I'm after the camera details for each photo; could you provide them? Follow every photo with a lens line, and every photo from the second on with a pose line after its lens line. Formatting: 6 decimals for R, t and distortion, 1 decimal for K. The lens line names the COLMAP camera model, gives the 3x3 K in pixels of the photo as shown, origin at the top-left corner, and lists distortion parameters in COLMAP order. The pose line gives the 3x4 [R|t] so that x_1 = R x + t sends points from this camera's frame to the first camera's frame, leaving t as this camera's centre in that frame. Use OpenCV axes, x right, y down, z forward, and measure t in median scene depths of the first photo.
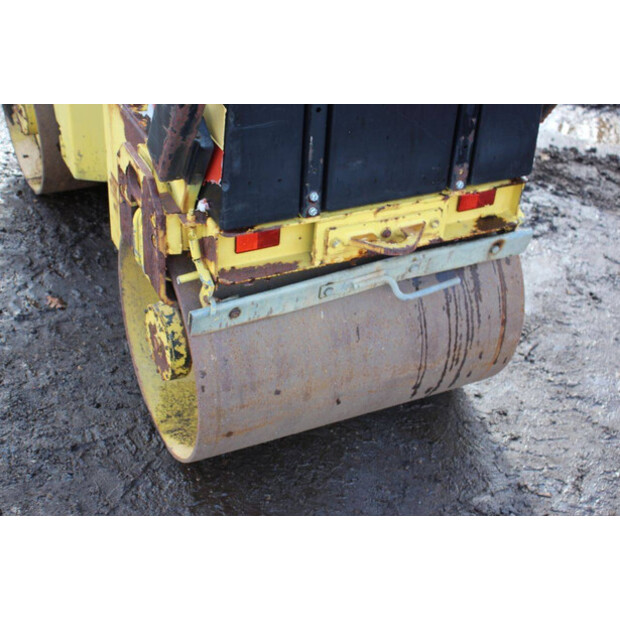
lens RADIAL K [[956.2, 0, 309.2], [0, 956.2, 310.2], [0, 0, 1]] dist [0.030929, 0.000000]
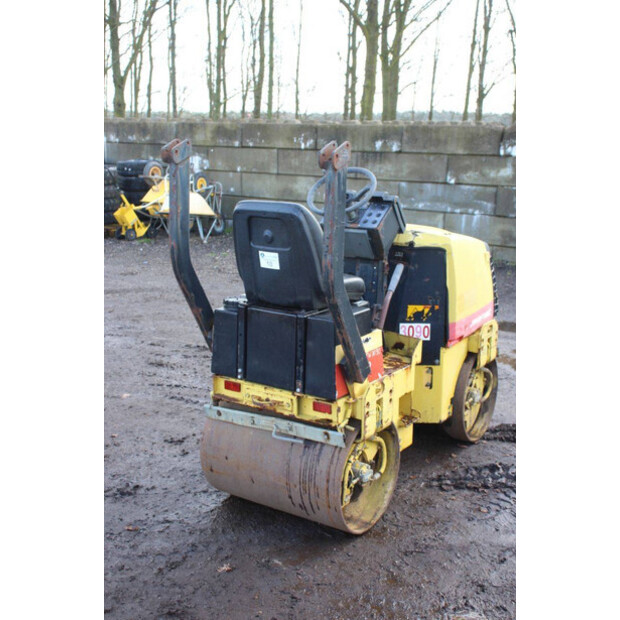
lens RADIAL K [[805.4, 0, 310.3], [0, 805.4, 310.7], [0, 0, 1]] dist [0.036573, 0.000000]
pose [[0.495604, 0.123804, -0.859679, 1.711548], [-0.479632, 0.864195, -0.152053, -0.021394], [0.724106, 0.487688, 0.487679, 0.037647]]
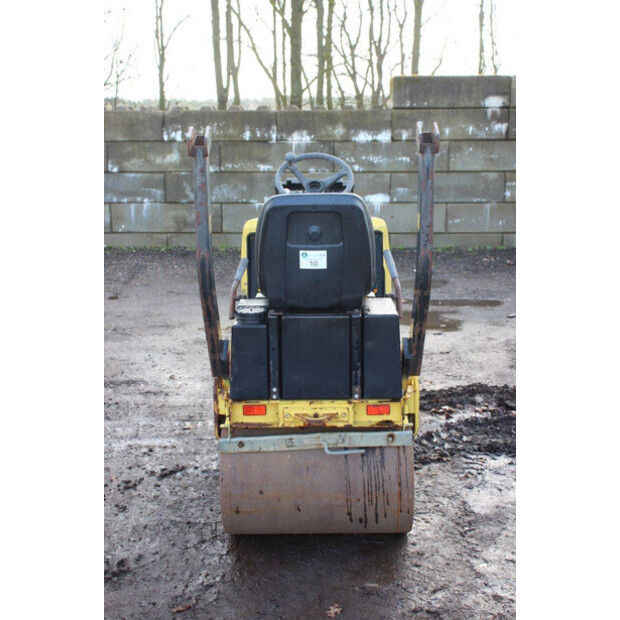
lens RADIAL K [[805.4, 0, 309.4], [0, 805.4, 310.5], [0, 0, 1]] dist [0.036573, 0.000000]
pose [[0.889351, 0.025771, -0.456498, 0.827833], [-0.198607, 0.921074, -0.334928, 0.284917], [0.411838, 0.388533, 0.824277, -0.494608]]
